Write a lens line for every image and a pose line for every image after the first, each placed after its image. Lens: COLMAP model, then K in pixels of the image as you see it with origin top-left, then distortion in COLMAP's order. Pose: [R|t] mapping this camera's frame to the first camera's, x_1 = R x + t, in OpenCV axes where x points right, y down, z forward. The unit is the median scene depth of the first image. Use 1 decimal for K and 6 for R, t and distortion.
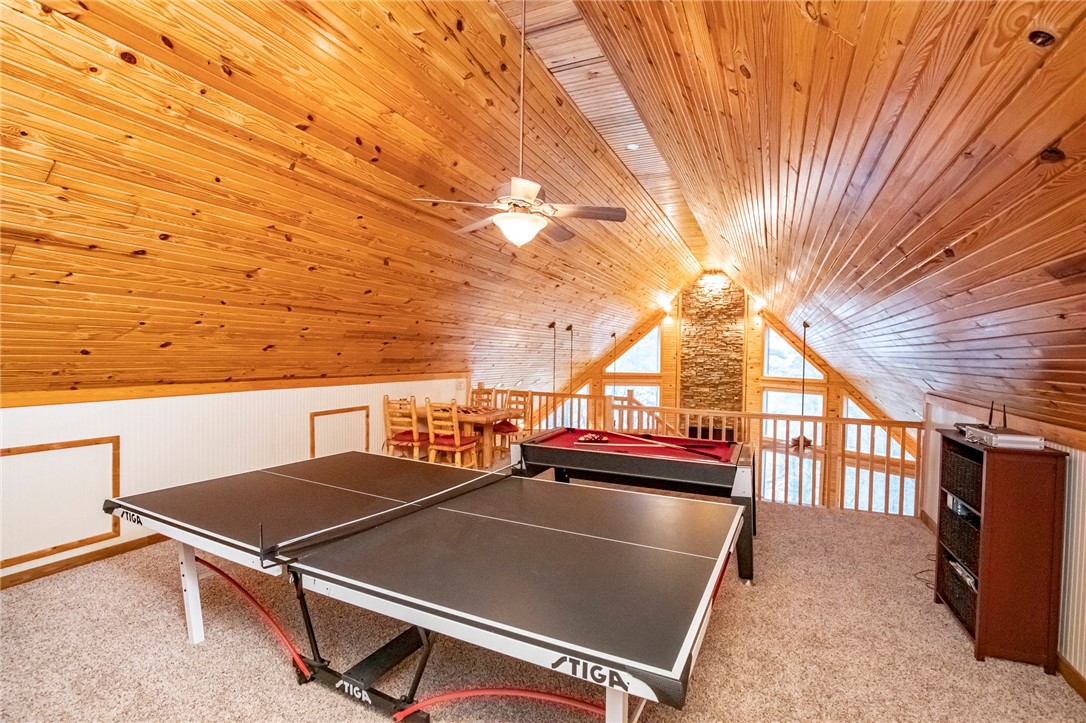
lens RADIAL K [[501.2, 0, 550.6], [0, 501.2, 361.4], [0, 0, 1]] dist [-0.034716, 0.006352]
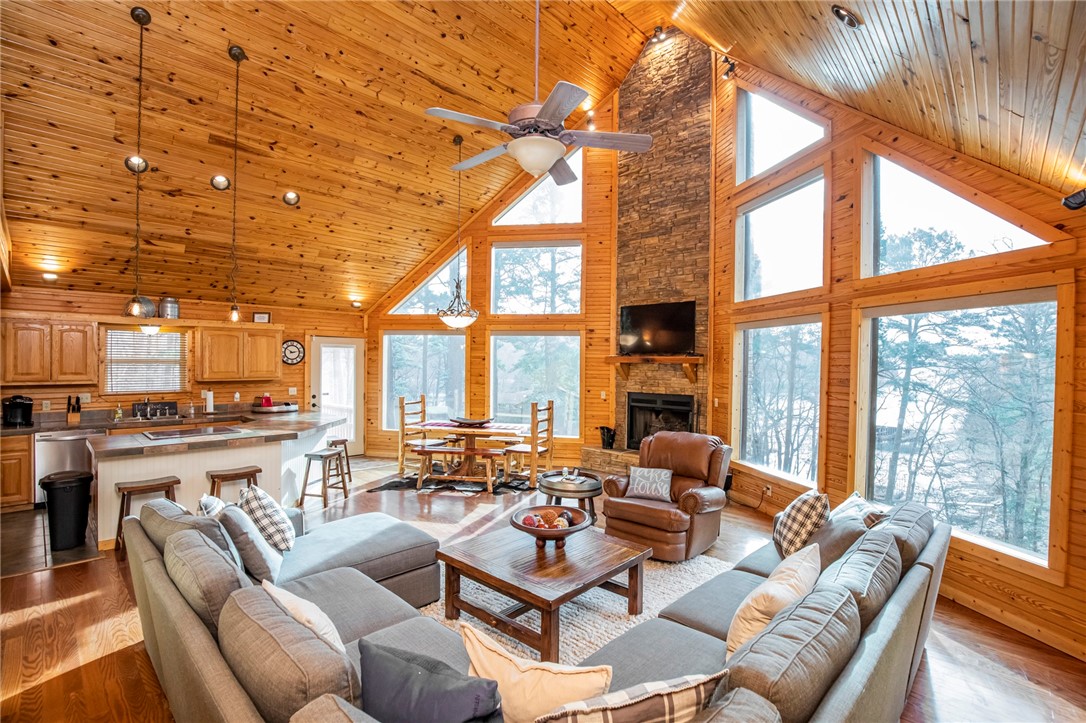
lens RADIAL K [[501.2, 0, 550.6], [0, 501.2, 361.4], [0, 0, 1]] dist [-0.034716, 0.006352]
pose [[0.942605, -0.009580, -0.333774, 0.391198], [0.004616, 0.999867, -0.015660, 0.204700], [0.333879, 0.013221, 0.942523, 0.424744]]
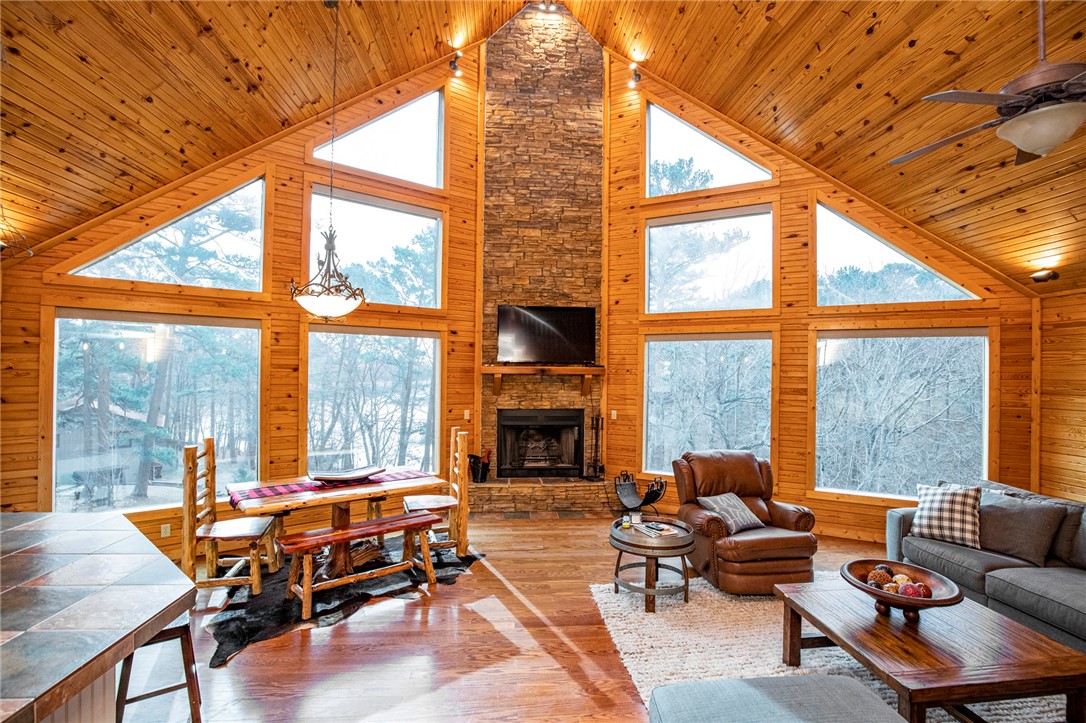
lens RADIAL K [[501.2, 0, 550.6], [0, 501.2, 361.4], [0, 0, 1]] dist [-0.034716, 0.006352]
pose [[0.872872, -0.002125, 0.487944, 0.081613], [0.011761, 0.999792, -0.016684, 0.194191], [-0.487807, 0.020302, 0.872715, 0.562561]]
